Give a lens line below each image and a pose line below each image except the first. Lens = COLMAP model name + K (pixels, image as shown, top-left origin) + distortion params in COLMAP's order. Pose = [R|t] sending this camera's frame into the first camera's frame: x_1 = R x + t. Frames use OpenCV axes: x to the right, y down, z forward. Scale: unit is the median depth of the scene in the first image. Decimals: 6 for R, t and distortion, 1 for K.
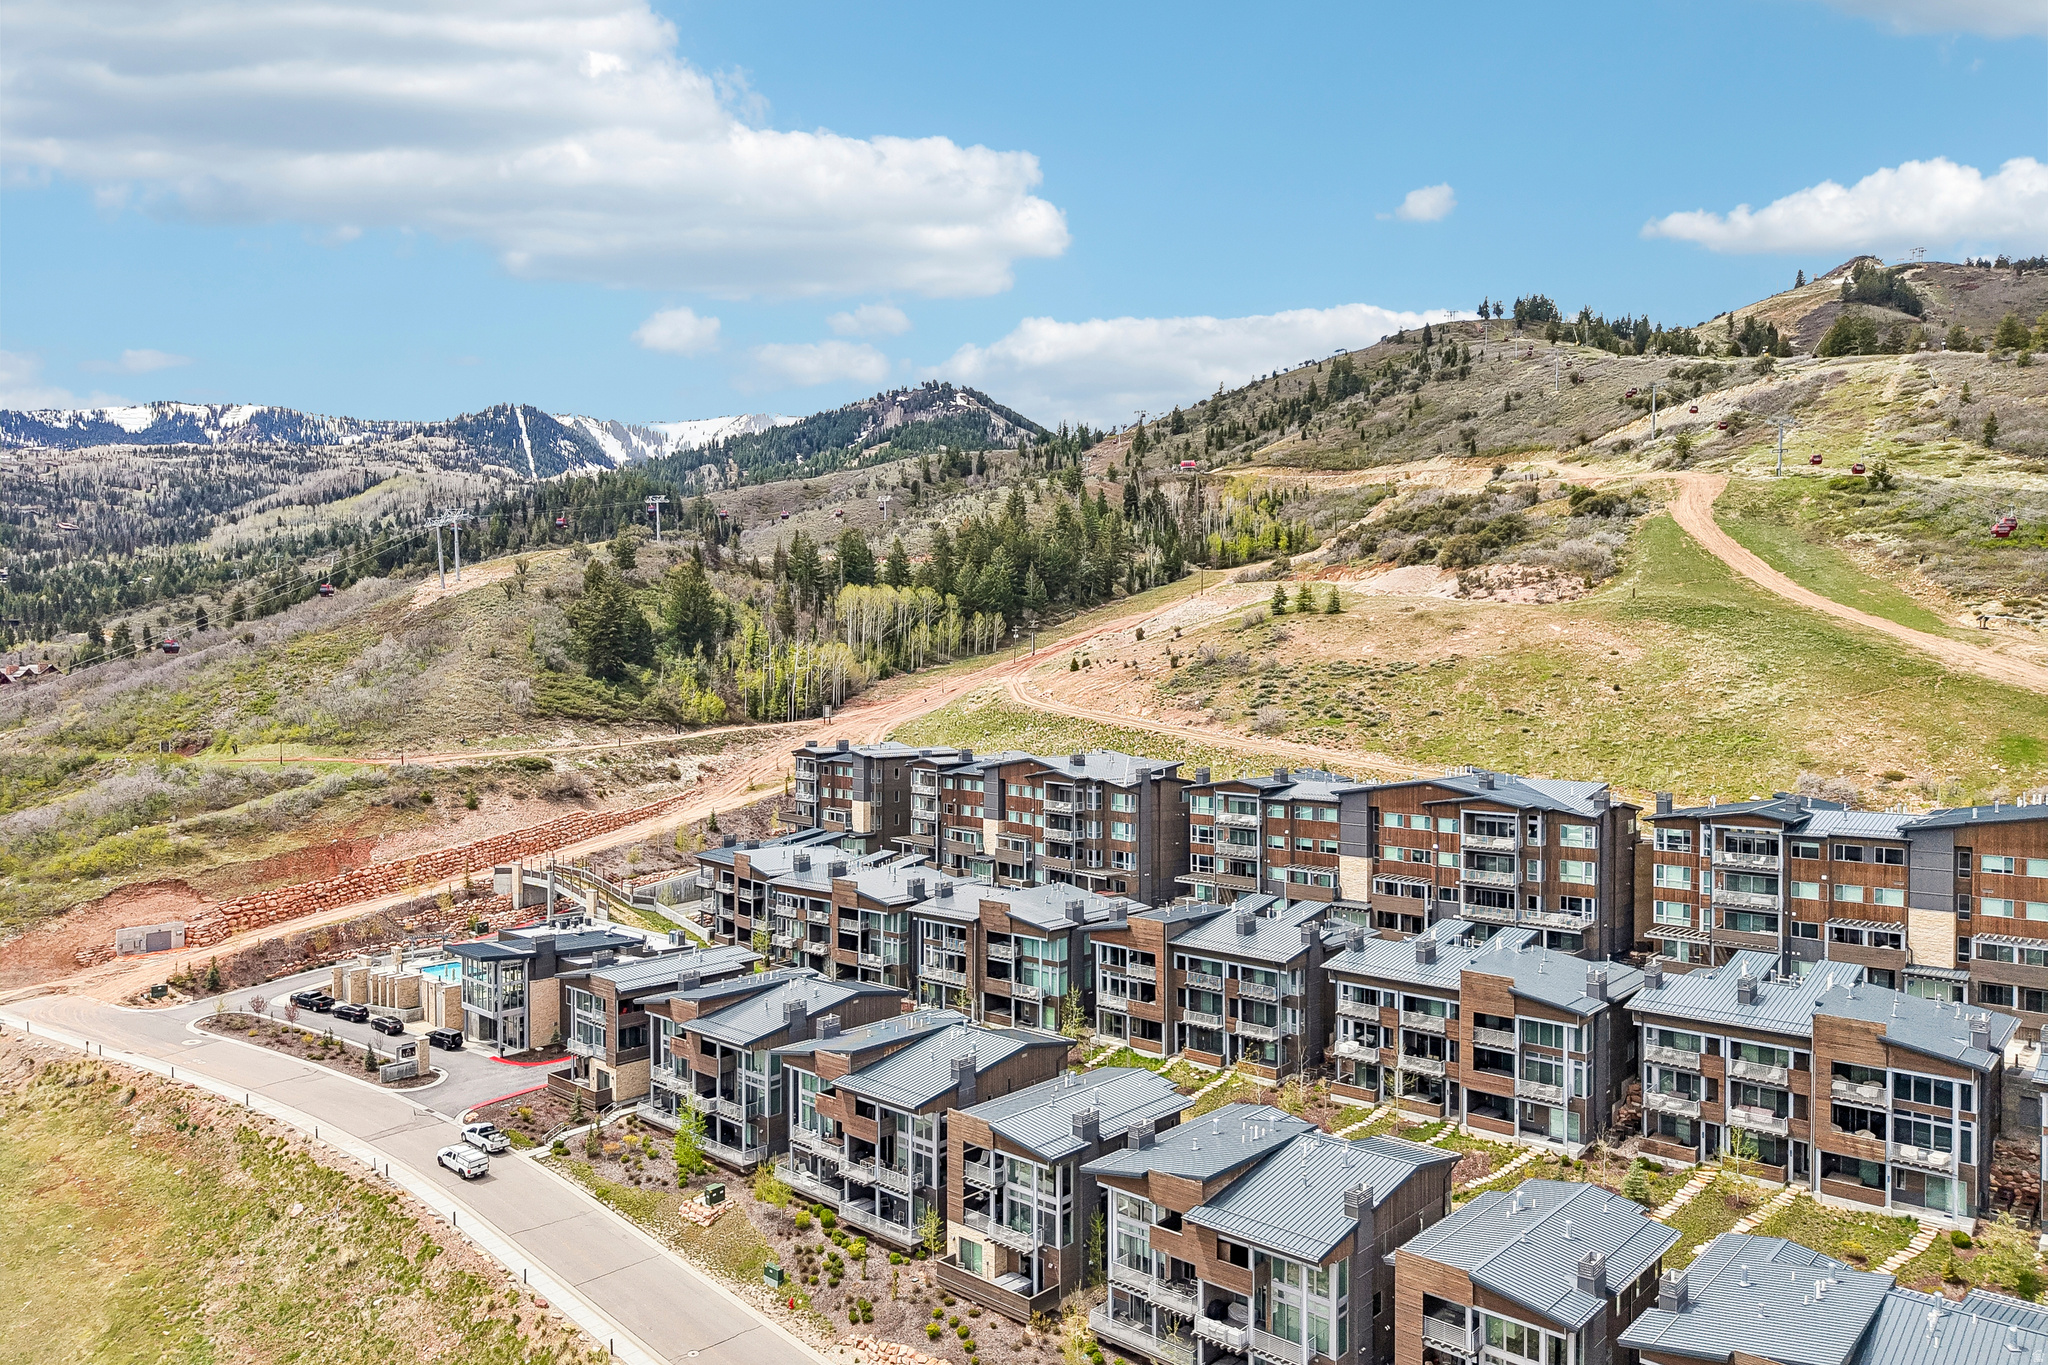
lens RADIAL K [[1370.2, 0, 1024.0], [0, 1370.2, 682.5], [0, 0, 1]] dist [0.021723, -0.024275]
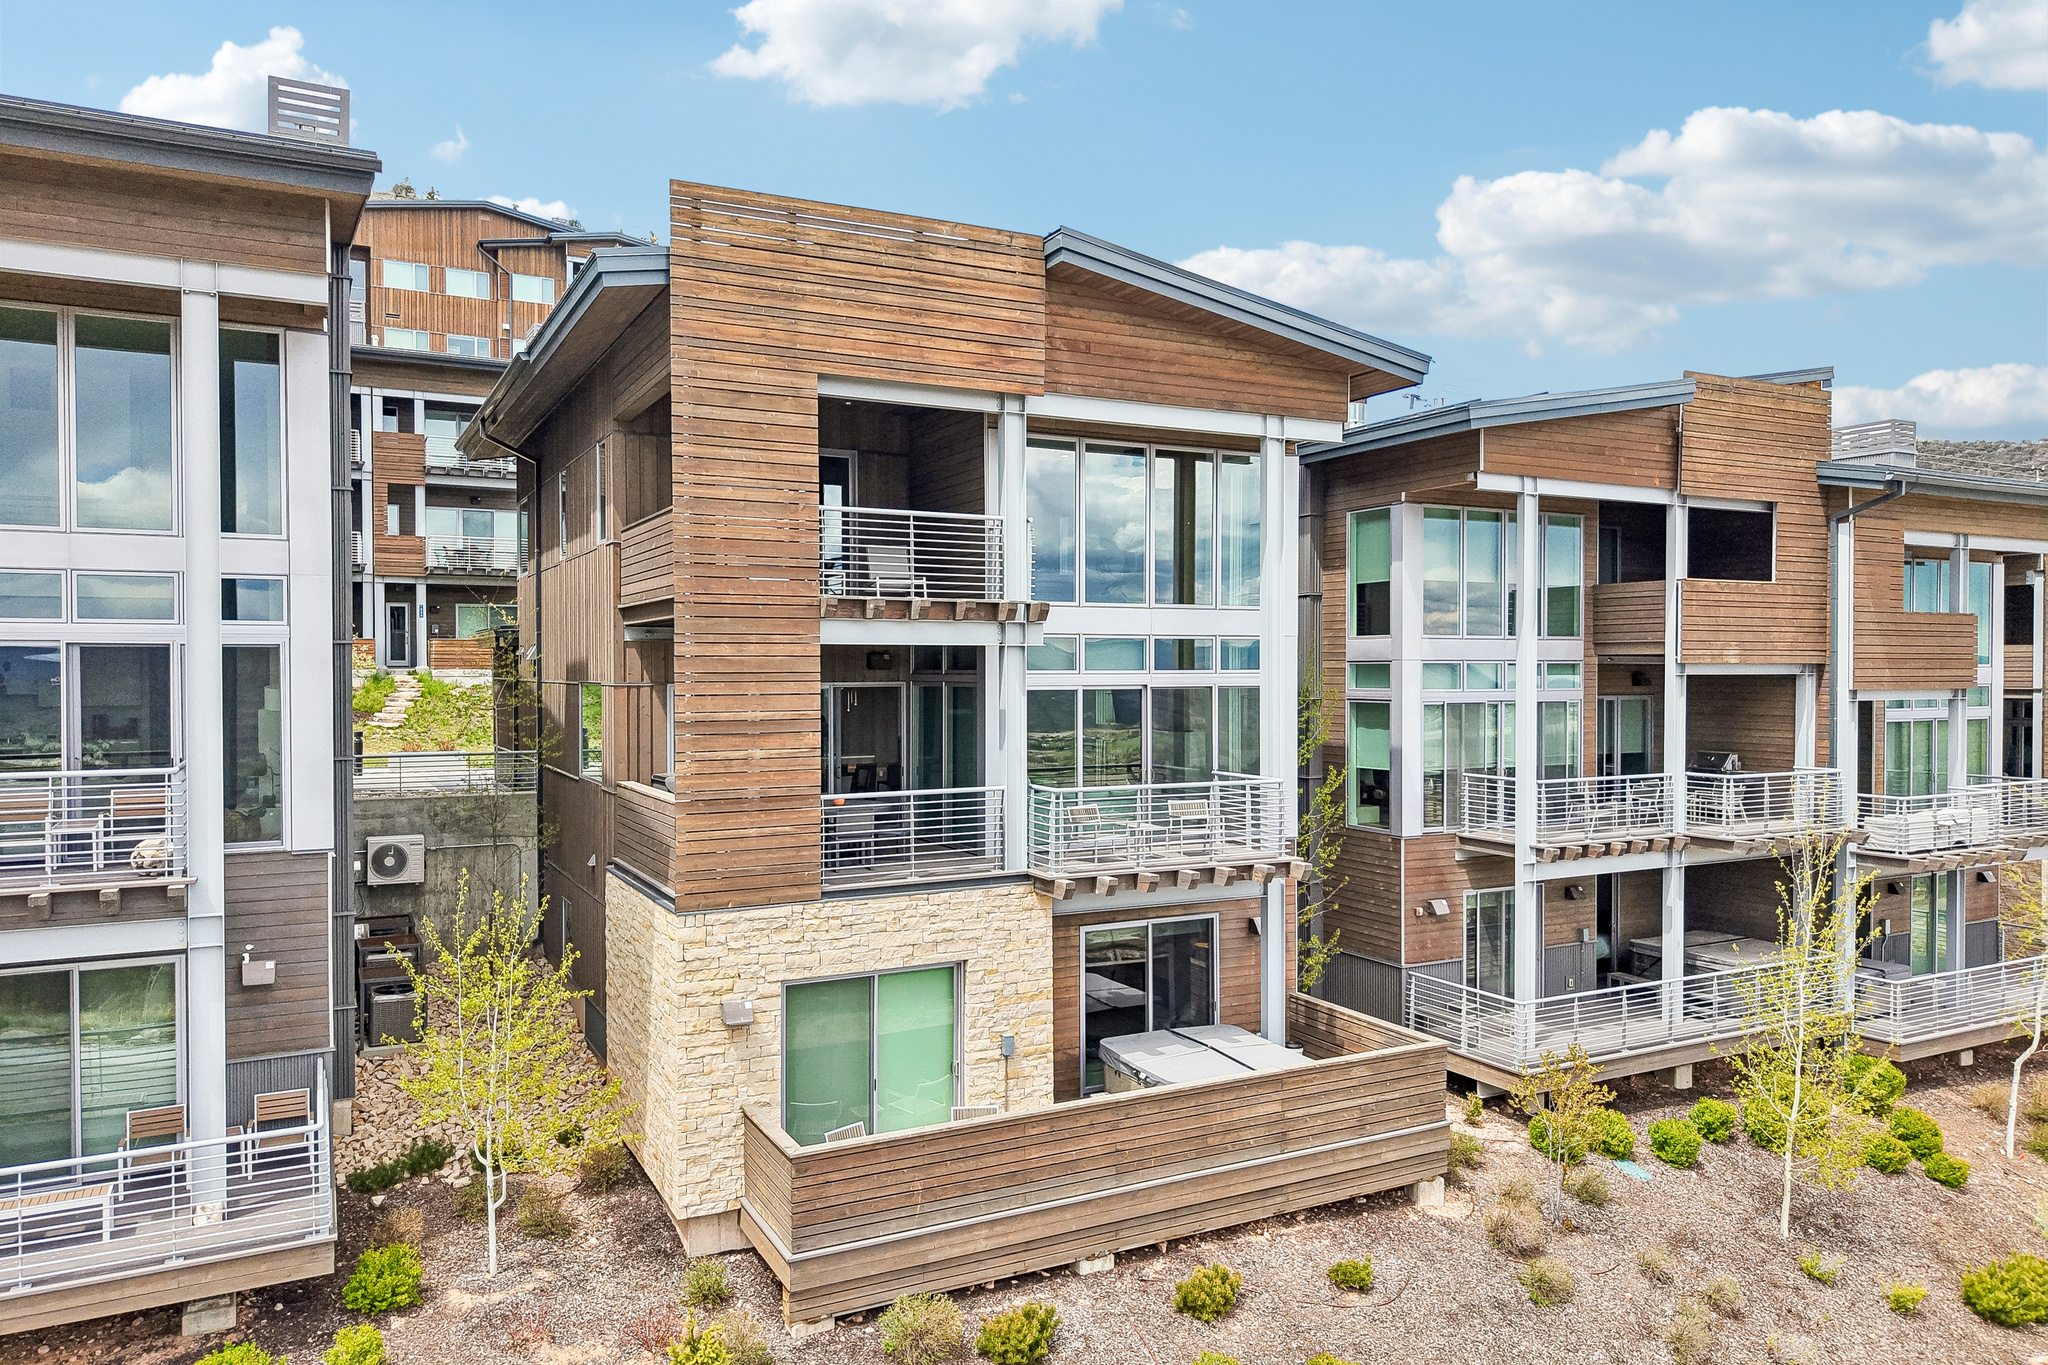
lens RADIAL K [[1381.9, 0, 1029.9], [0, 1381.9, 688.1], [0, 0, 1]] dist [0.000053, -0.003623]
pose [[0.340988, -0.016811, 0.939917, -0.107902], [0.013057, 0.999828, 0.013145, 0.212122], [-0.939977, 0.007790, 0.341149, 0.531342]]
